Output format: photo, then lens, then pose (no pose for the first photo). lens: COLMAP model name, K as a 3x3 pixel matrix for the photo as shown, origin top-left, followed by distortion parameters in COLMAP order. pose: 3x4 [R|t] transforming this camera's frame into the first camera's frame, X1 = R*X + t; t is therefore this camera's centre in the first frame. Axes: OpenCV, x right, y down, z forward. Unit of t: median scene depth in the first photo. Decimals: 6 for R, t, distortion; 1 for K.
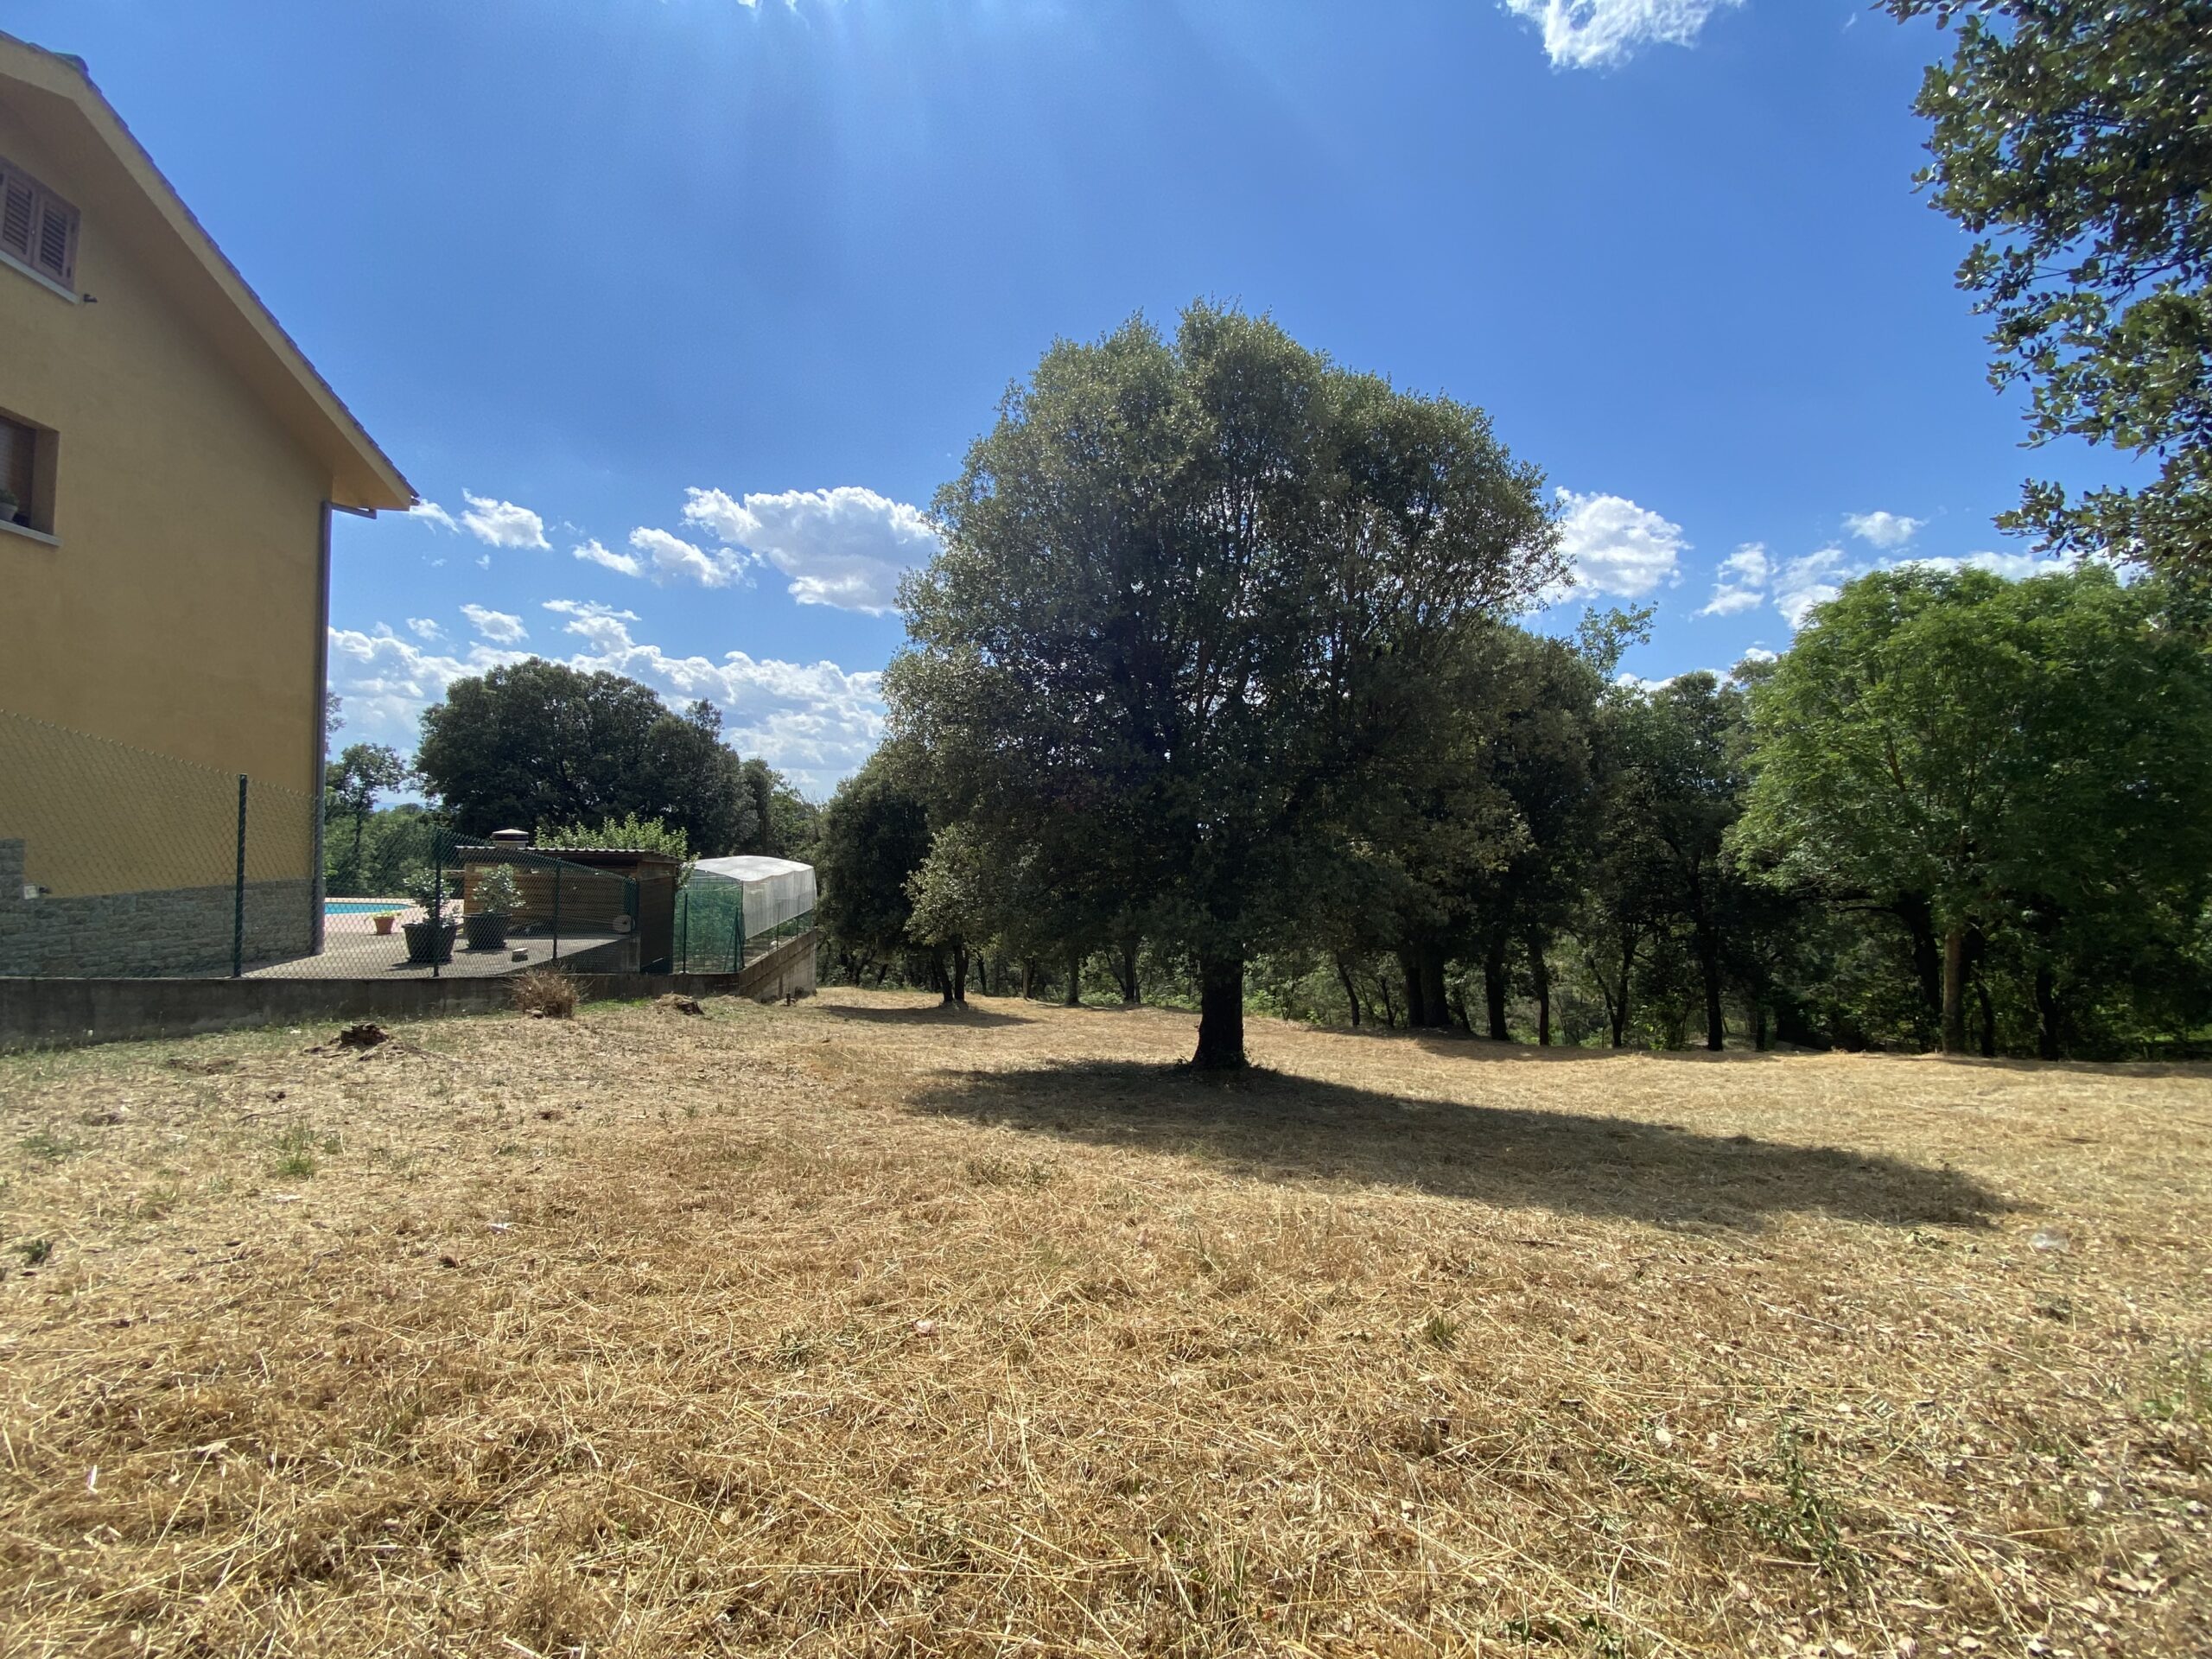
lens RADIAL K [[886.8, 0, 1116.8], [0, 886.8, 838.9], [0, 0, 1]] dist [0.000779, -0.000352]
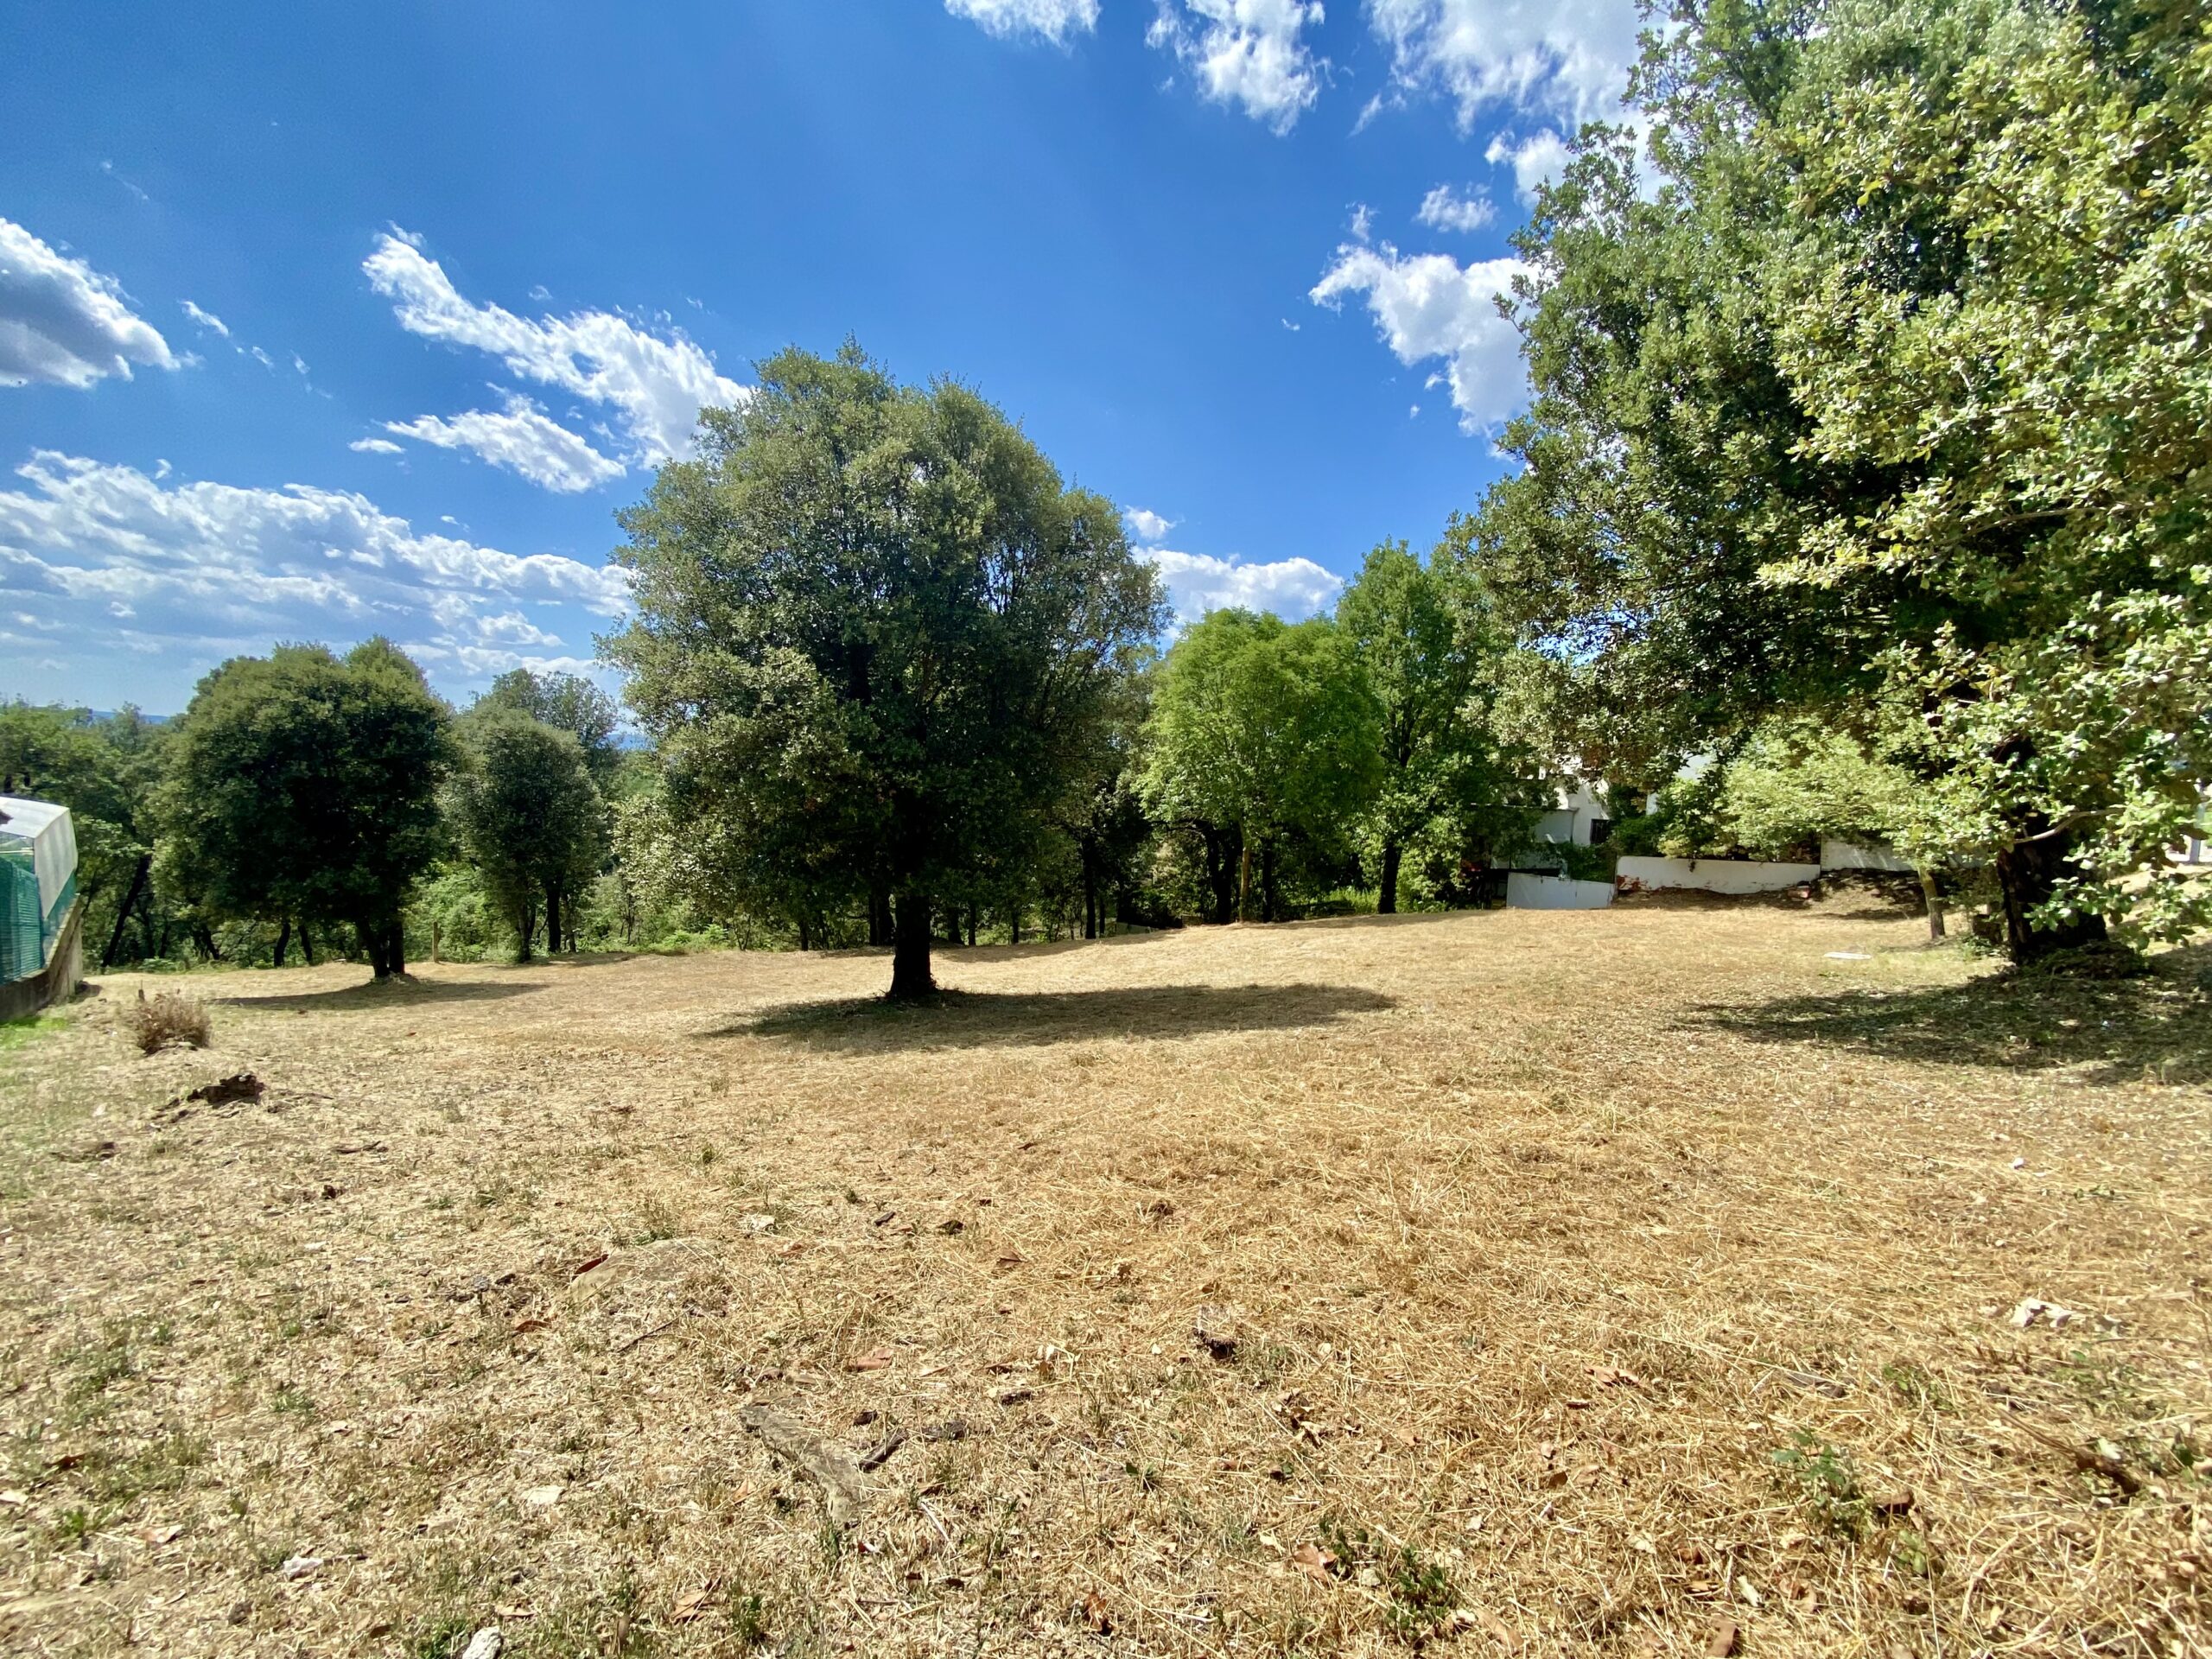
lens RADIAL K [[886.8, 0, 1116.8], [0, 886.8, 838.9], [0, 0, 1]] dist [0.000779, -0.000352]
pose [[0.772166, -0.034302, 0.634494, -0.258595], [-0.025917, 0.996011, 0.085387, -0.040630], [-0.634892, -0.082377, 0.768197, -0.066547]]
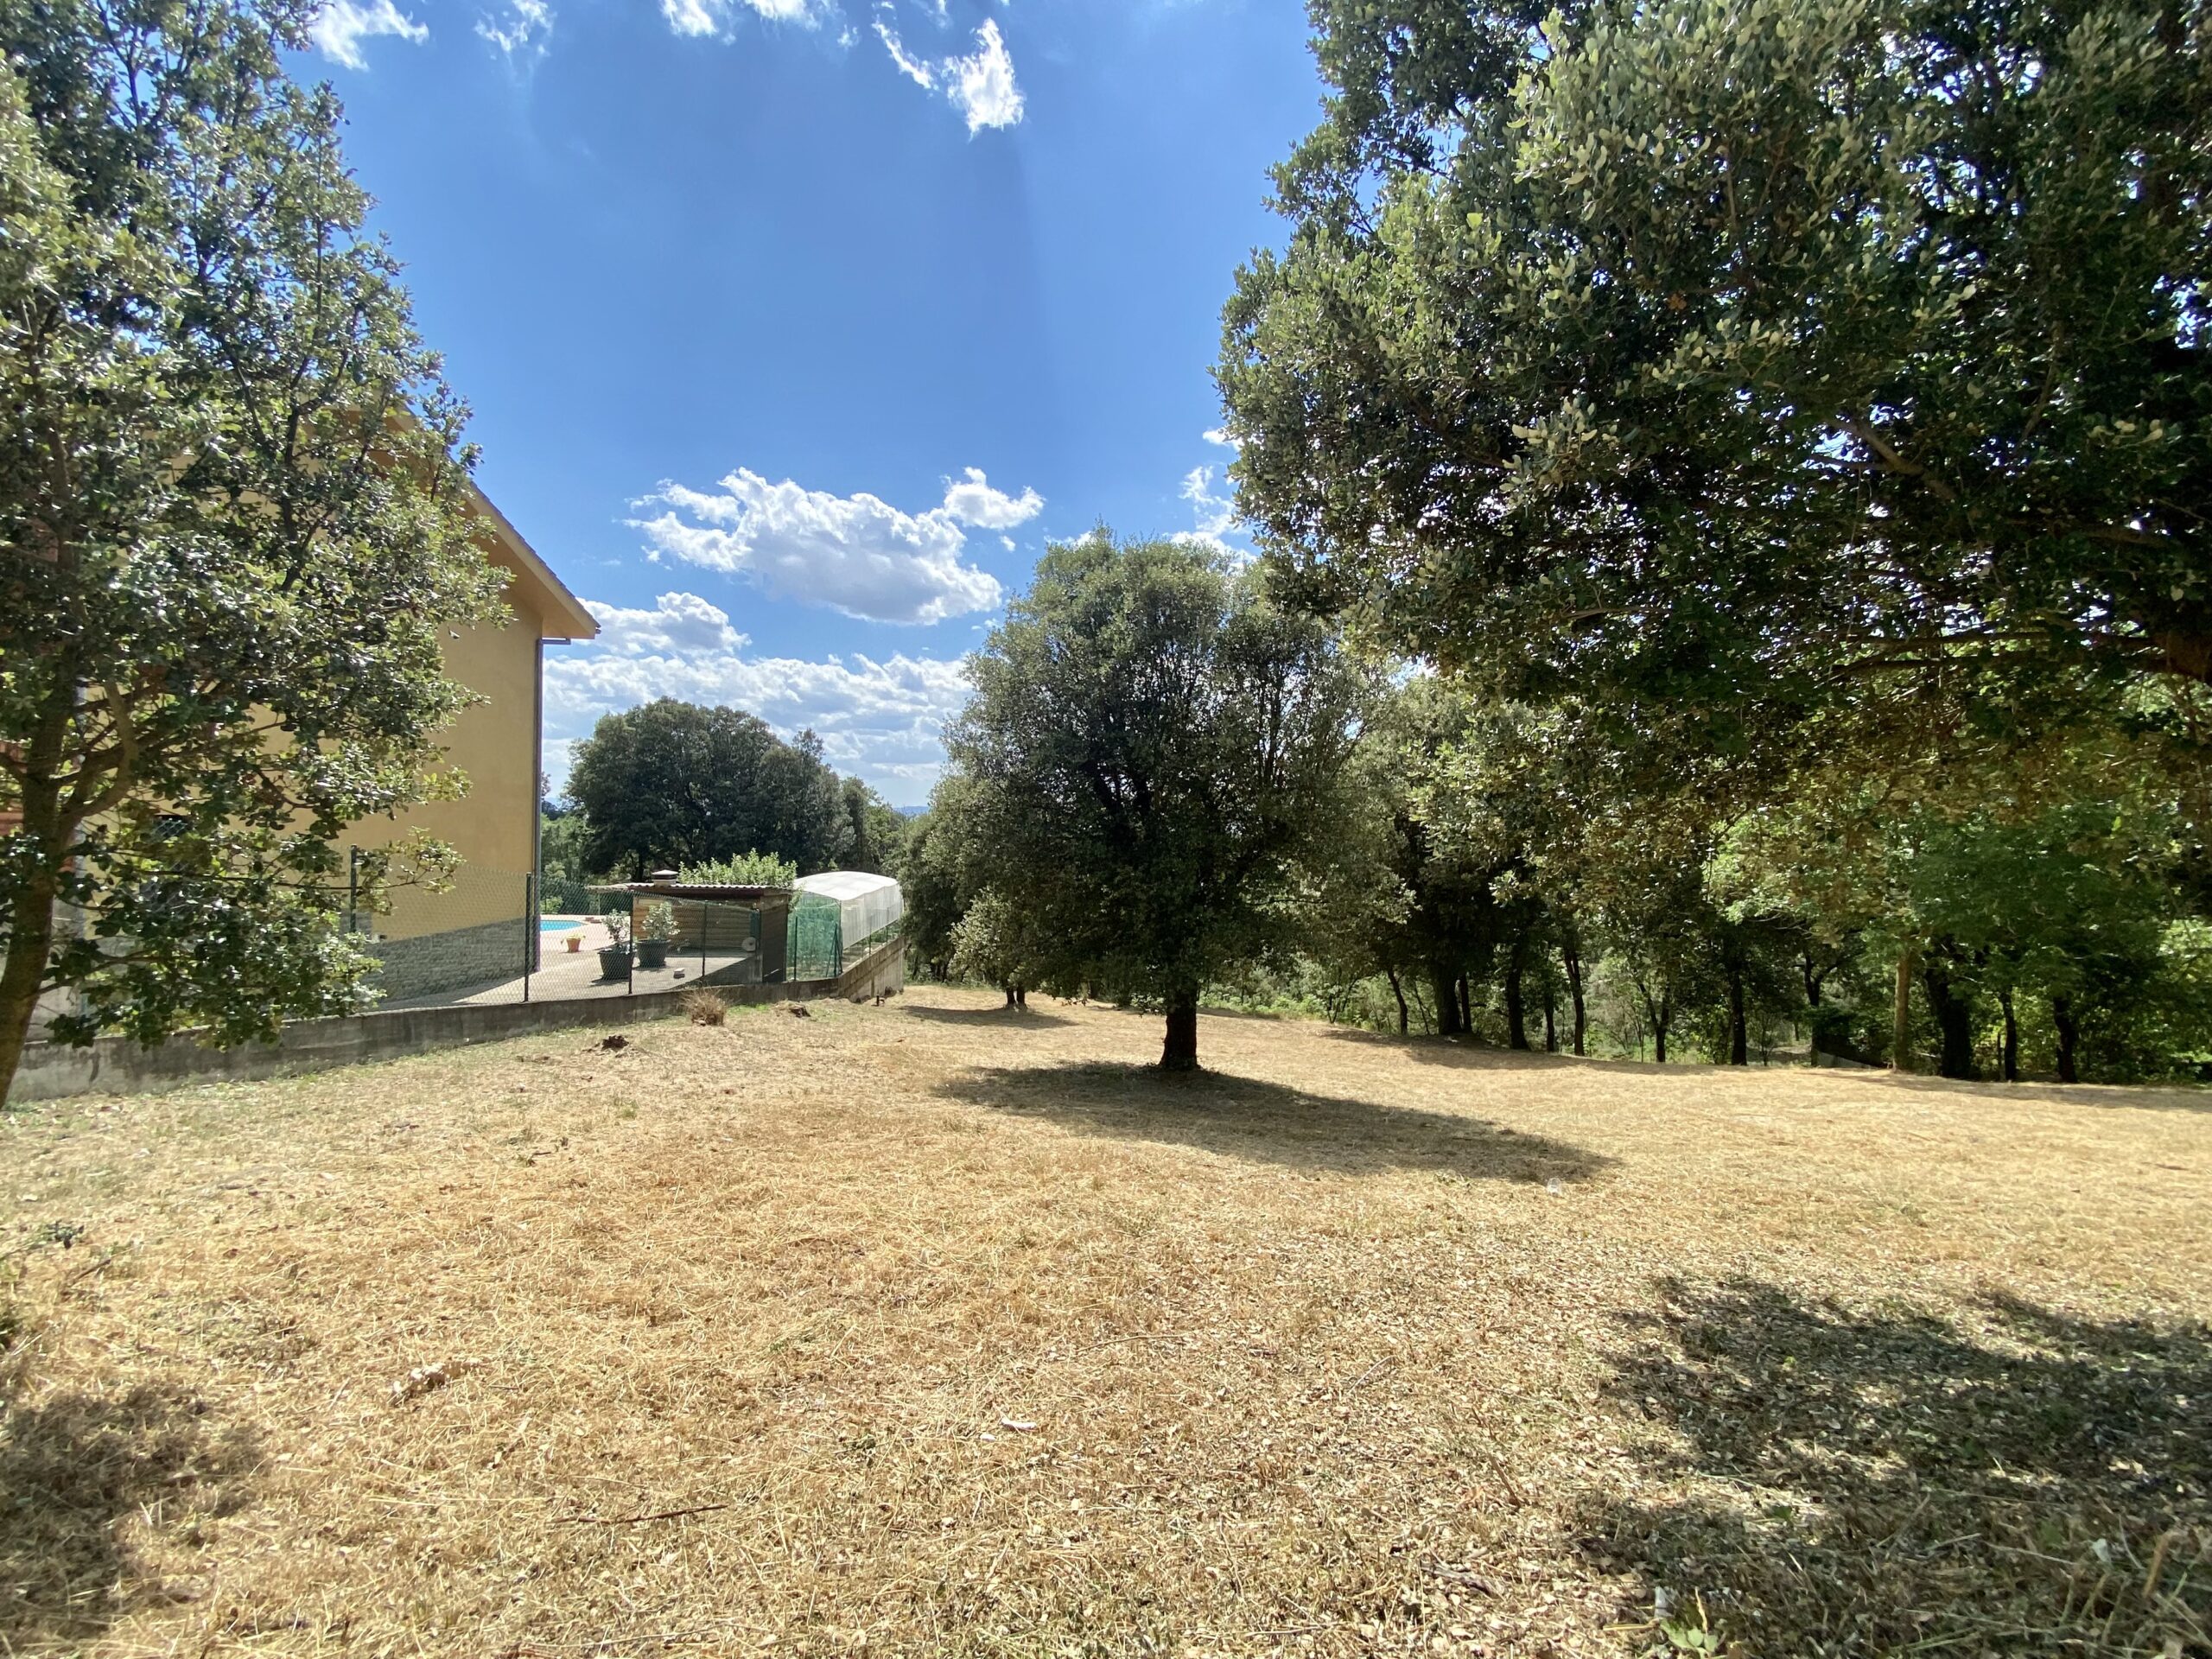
lens RADIAL K [[887.8, 0, 1086.8], [0, 887.8, 830.4], [0, 0, 1]] dist [0.066309, -0.000044]
pose [[0.991193, -0.006916, -0.132246, 0.093860], [0.006929, 0.999976, -0.000365, -0.062196], [0.132245, -0.000554, 0.991217, -0.209844]]
